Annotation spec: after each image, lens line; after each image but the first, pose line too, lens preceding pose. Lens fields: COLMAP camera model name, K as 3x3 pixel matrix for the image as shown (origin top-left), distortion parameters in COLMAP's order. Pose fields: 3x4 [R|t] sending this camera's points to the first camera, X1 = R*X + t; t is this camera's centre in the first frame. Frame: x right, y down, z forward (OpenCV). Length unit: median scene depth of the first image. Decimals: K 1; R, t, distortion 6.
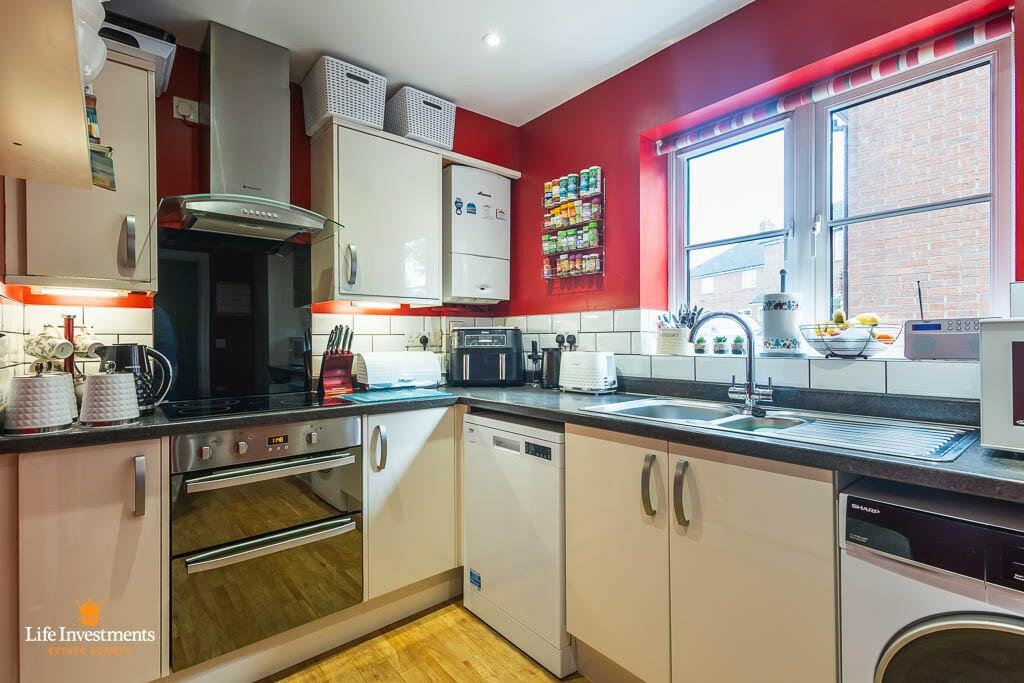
lens RADIAL K [[481.6, 0, 512.8], [0, 481.6, 343.5], [0, 0, 1]] dist [0.015574, -0.000327]
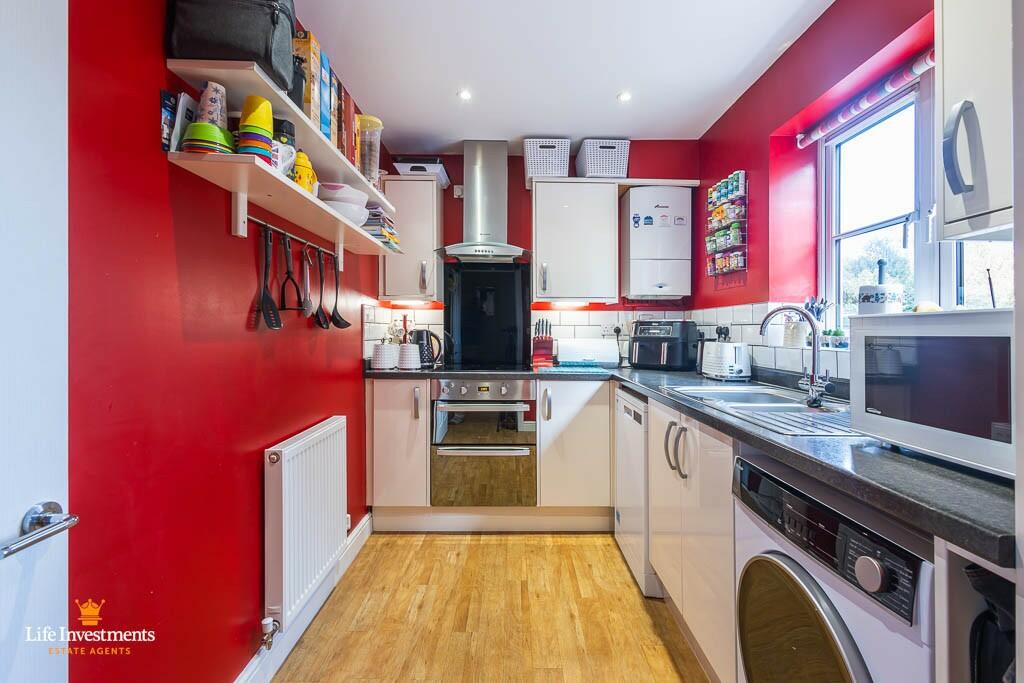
lens RADIAL K [[470.8, 0, 513.8], [0, 470.8, 340.3], [0, 0, 1]] dist [0.012606, -0.003135]
pose [[0.776984, 0.026239, -0.628973, 0.451898], [-0.017353, 0.999644, 0.020266, -0.000809], [0.629281, -0.004832, 0.777163, -0.137118]]
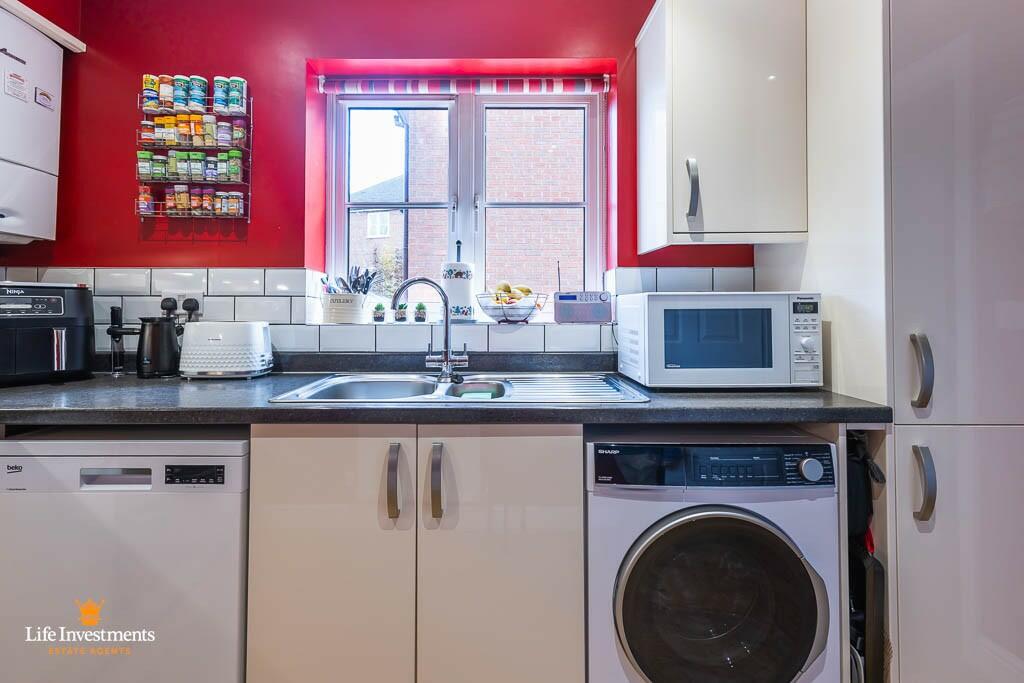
lens RADIAL K [[487.0, 0, 495.8], [0, 487.0, 300.2], [0, 0, 1]] dist [0.012194, -0.000589]
pose [[0.639283, 0.015796, 0.768809, -0.157914], [0.000702, 0.999777, -0.021125, -0.000046], [-0.768971, 0.014044, 0.639130, 0.200122]]
